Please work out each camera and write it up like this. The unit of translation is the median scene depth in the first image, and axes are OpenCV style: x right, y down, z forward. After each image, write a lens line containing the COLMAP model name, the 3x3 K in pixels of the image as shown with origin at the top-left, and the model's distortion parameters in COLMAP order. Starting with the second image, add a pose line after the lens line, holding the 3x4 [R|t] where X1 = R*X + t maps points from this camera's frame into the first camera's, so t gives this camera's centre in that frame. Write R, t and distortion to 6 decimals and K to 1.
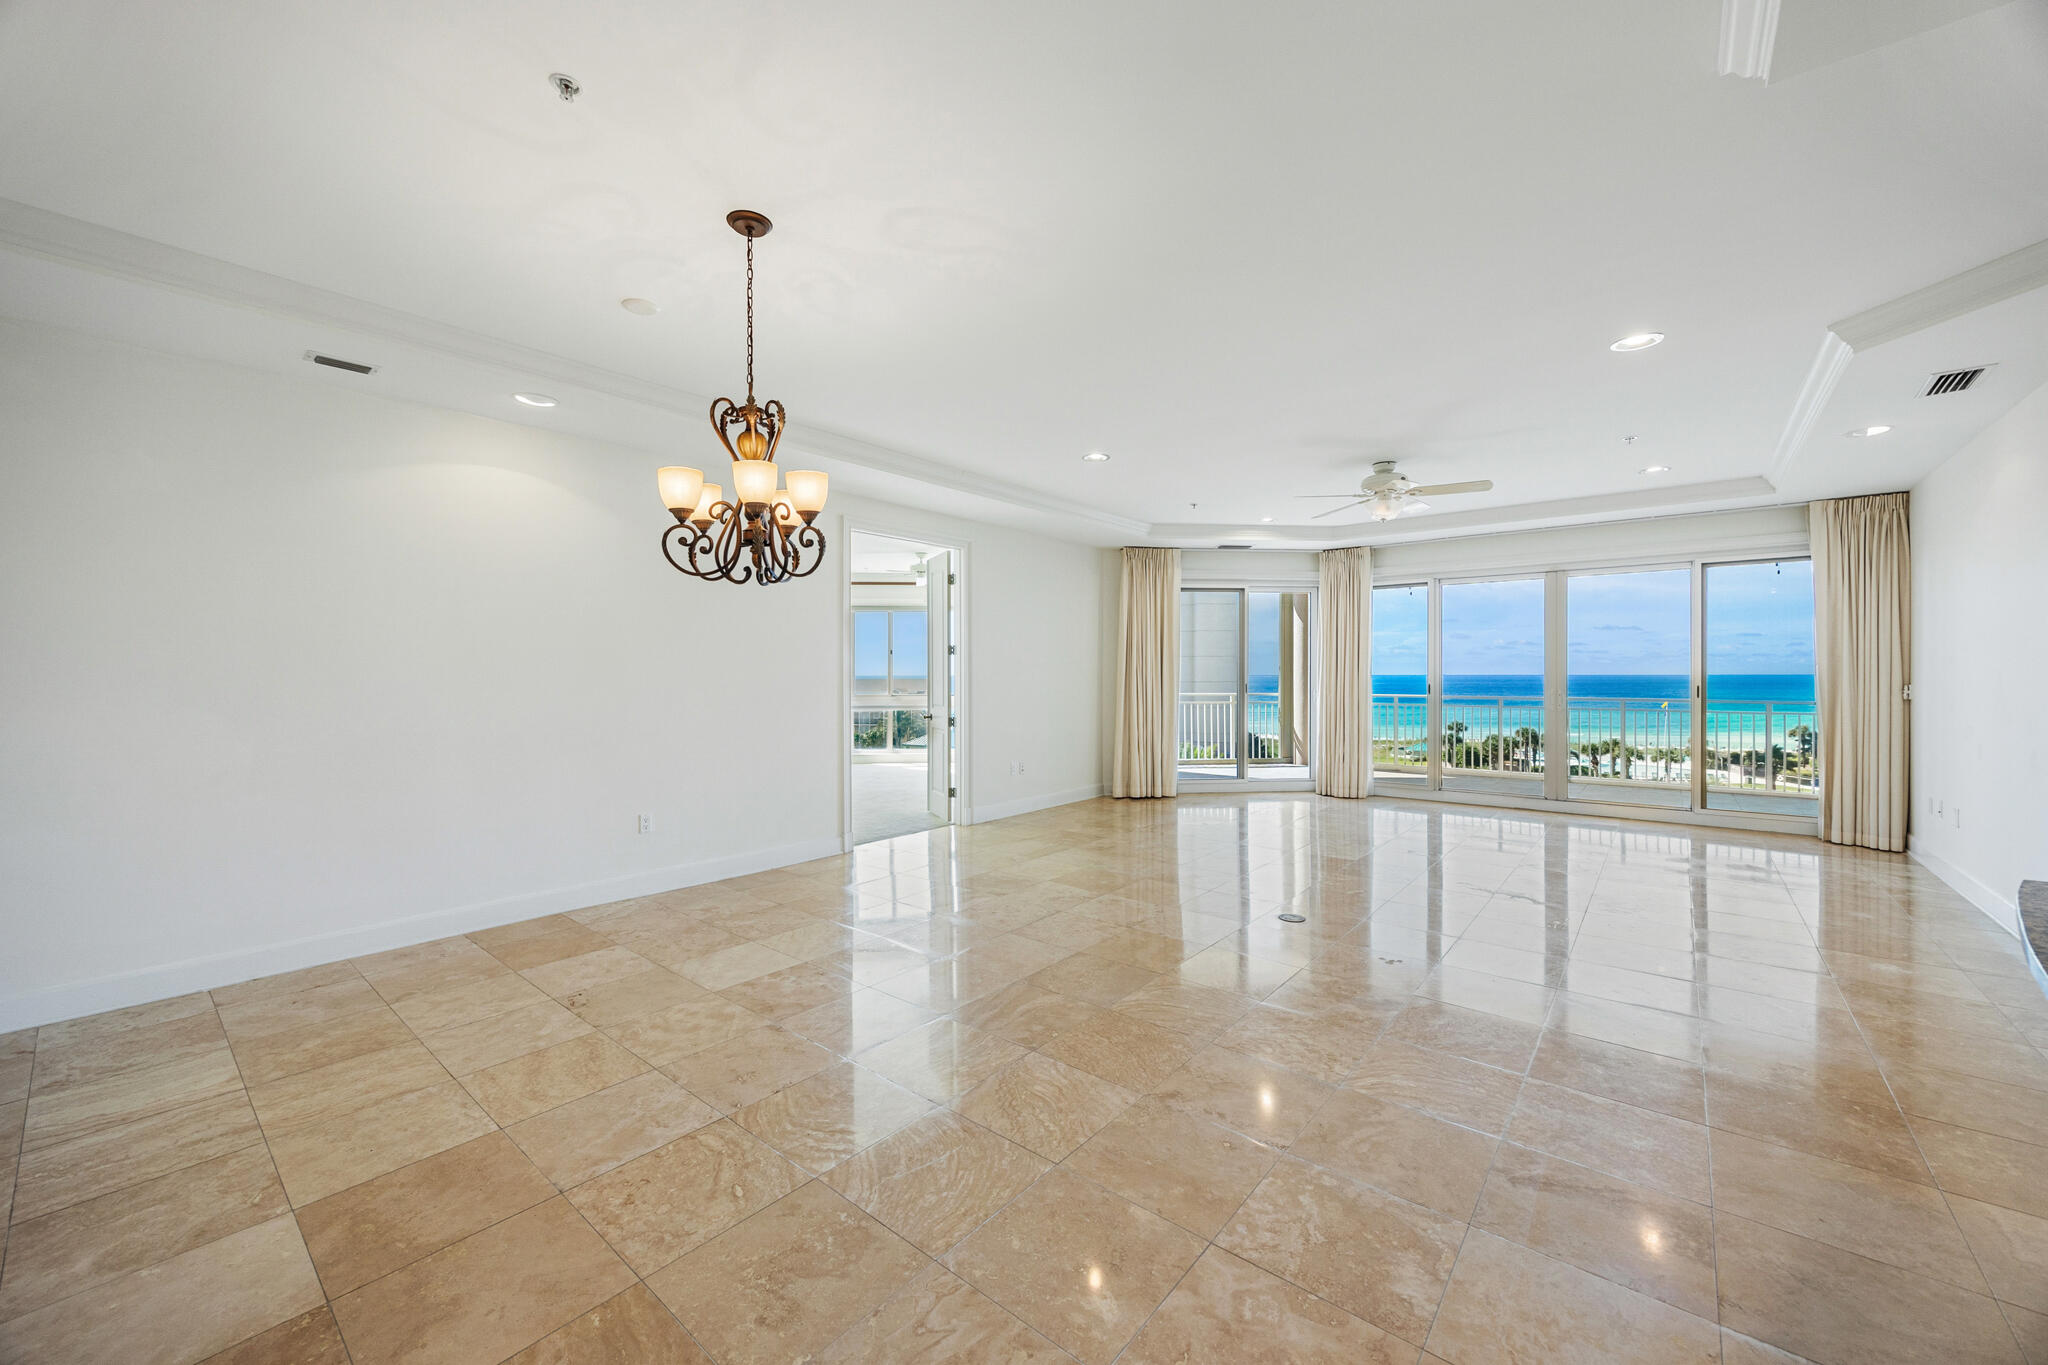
lens RADIAL K [[777.3, 0, 1024.7], [0, 777.3, 674.6], [0, 0, 1]] dist [-0.000800, -0.000225]
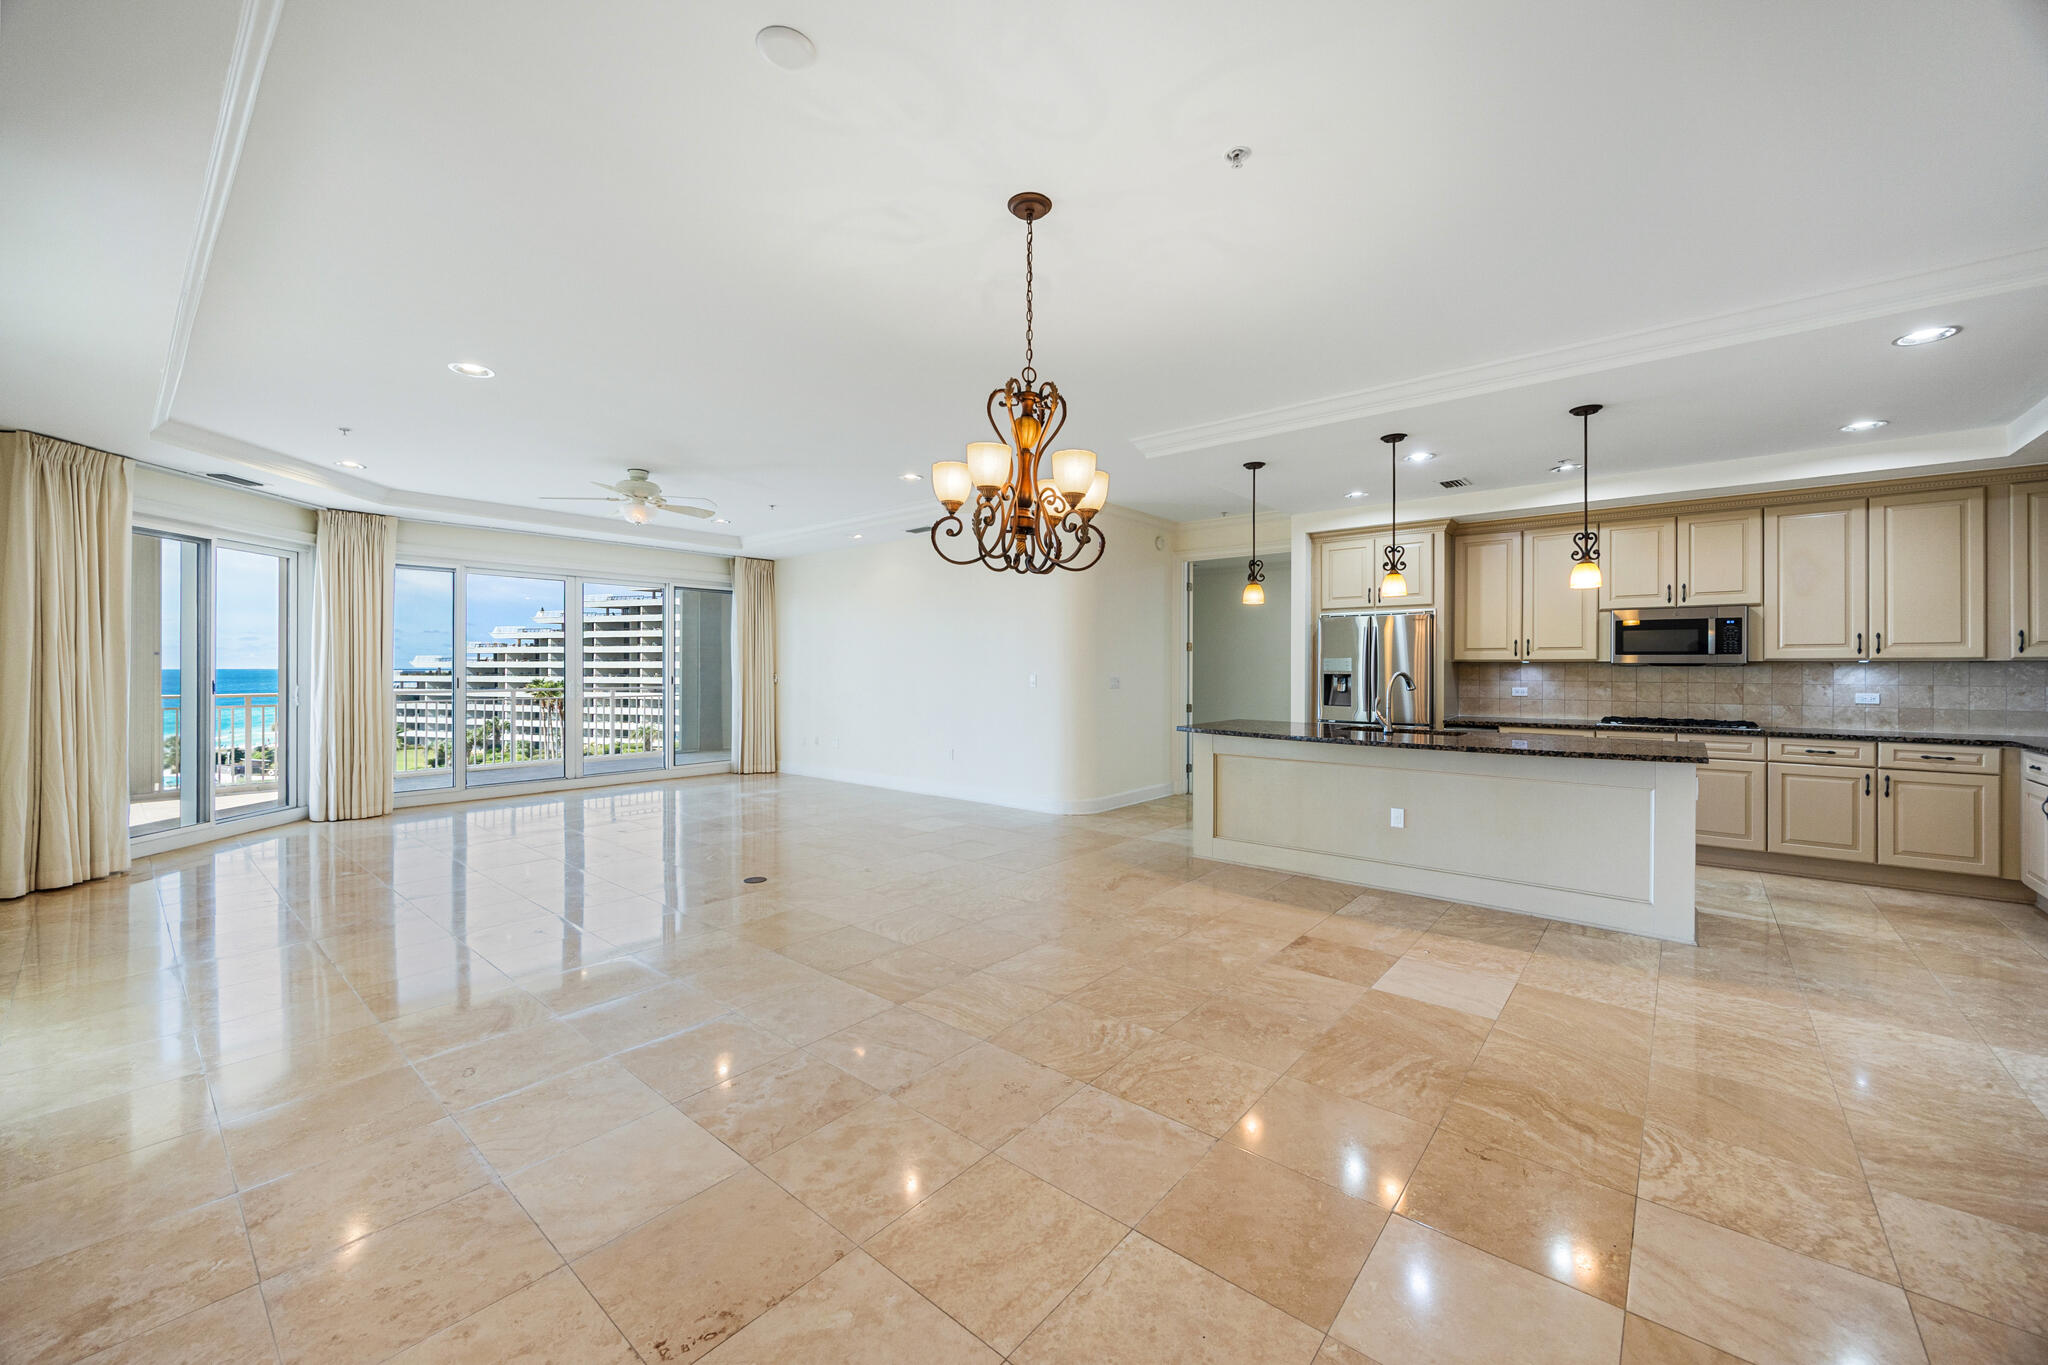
lens RADIAL K [[791.0, 0, 1017.9], [0, 791.0, 667.2], [0, 0, 1]] dist [-0.001148, -0.000441]
pose [[0.010634, 0.002195, 0.999941, -0.983882], [0.000938, 0.999997, -0.002205, 0.004932], [-0.999943, 0.000962, 0.010632, 0.731810]]
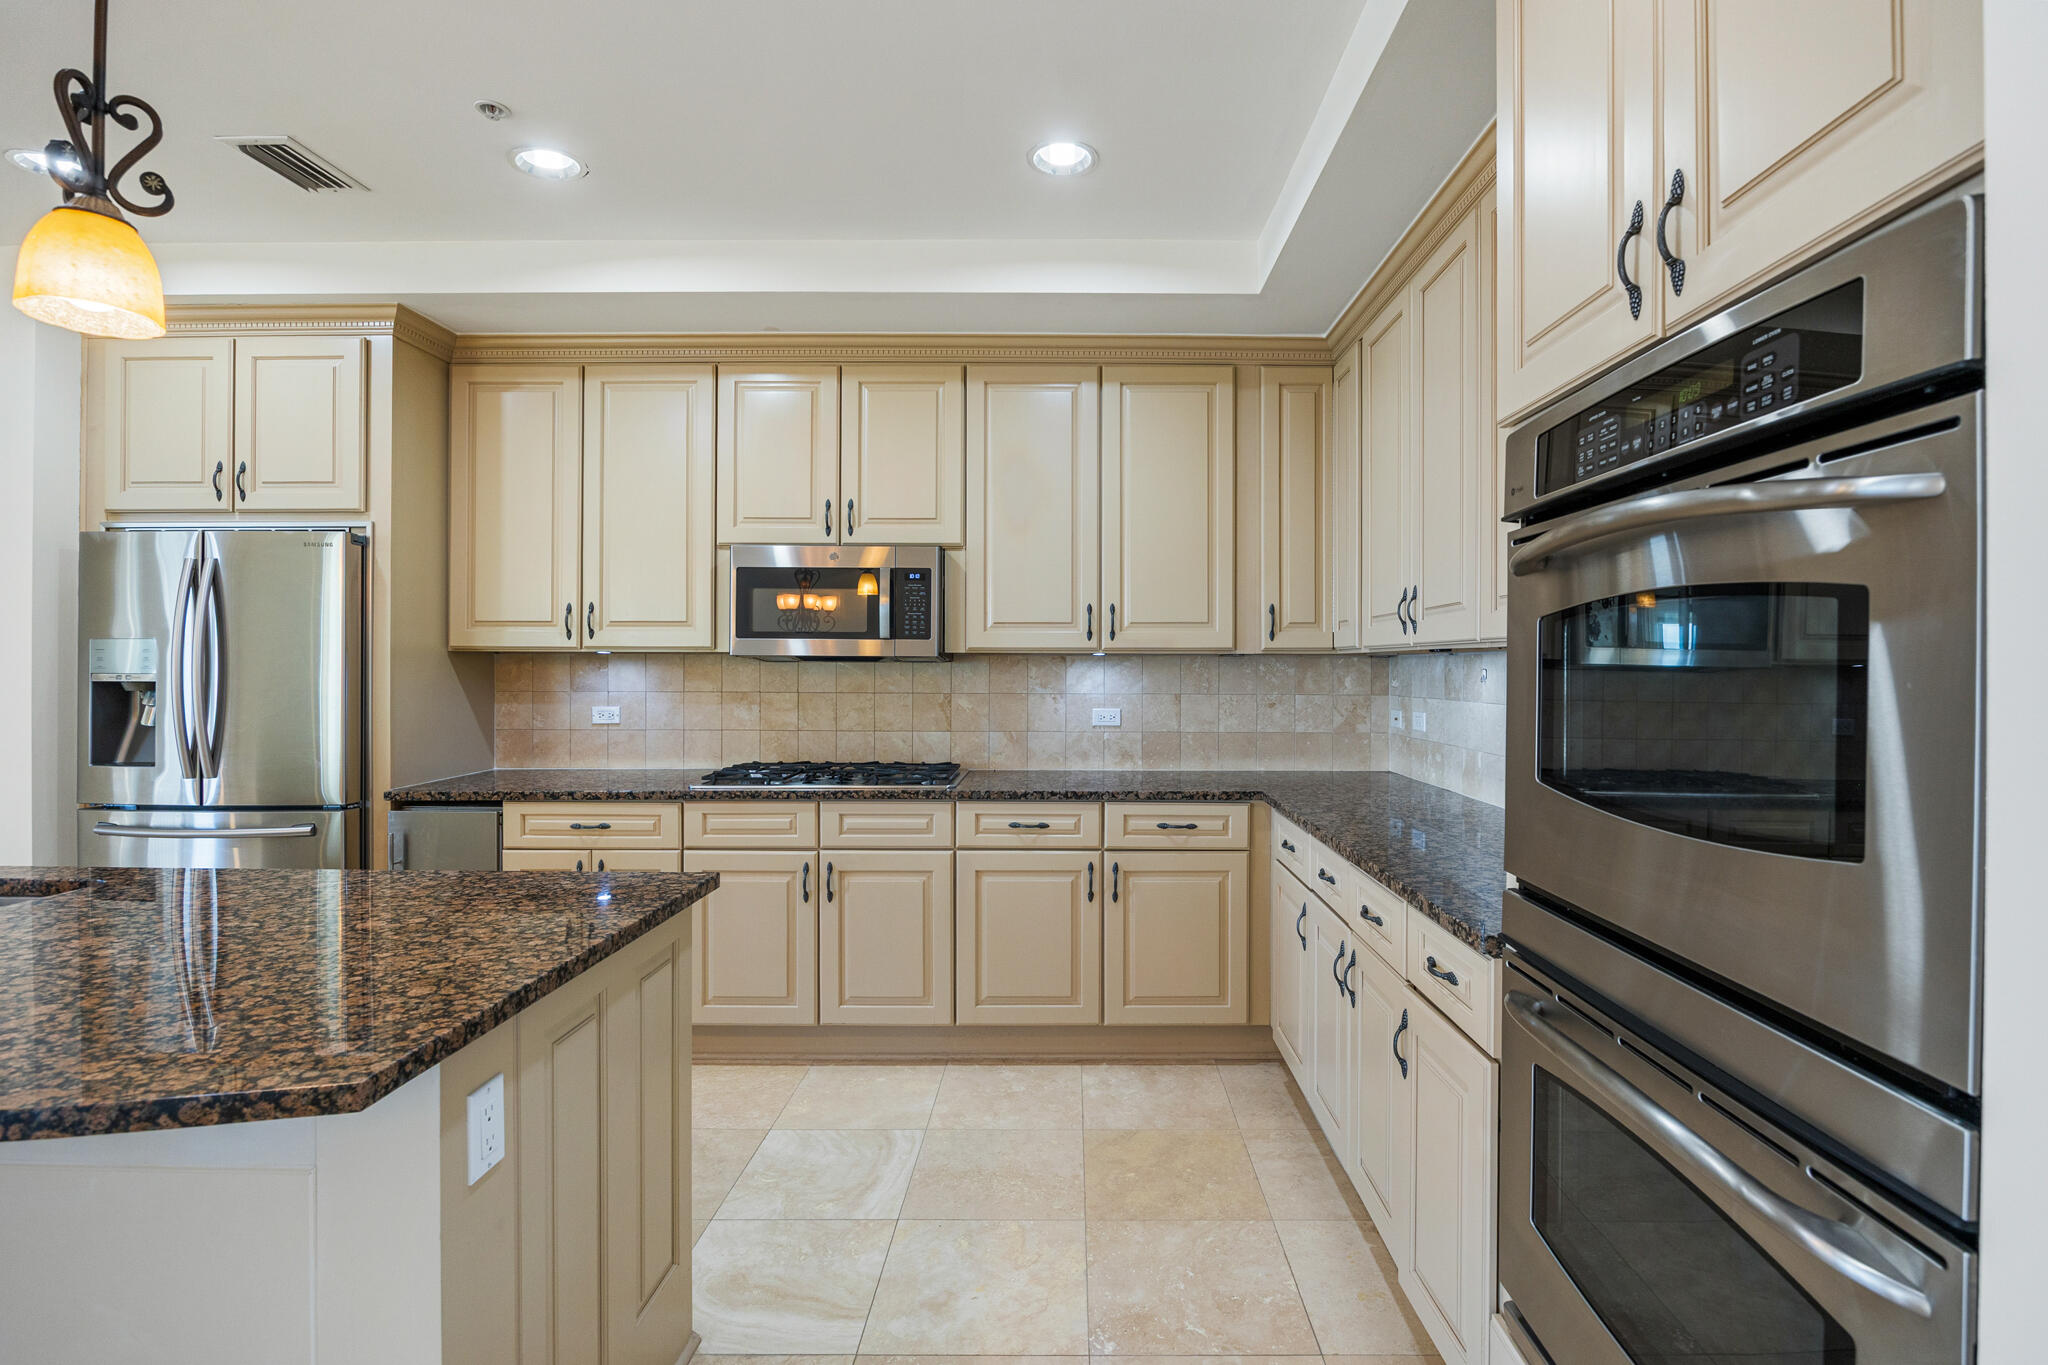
lens RADIAL K [[960.7, 0, 1076.2], [0, 960.7, 668.8], [0, 0, 1]] dist [-0.018862, 0.000274]
pose [[-0.640327, -0.003999, 0.768092, -0.273678], [0.001539, 0.999978, 0.006489, 0.001646], [-0.768101, 0.005337, -0.640307, -0.149088]]
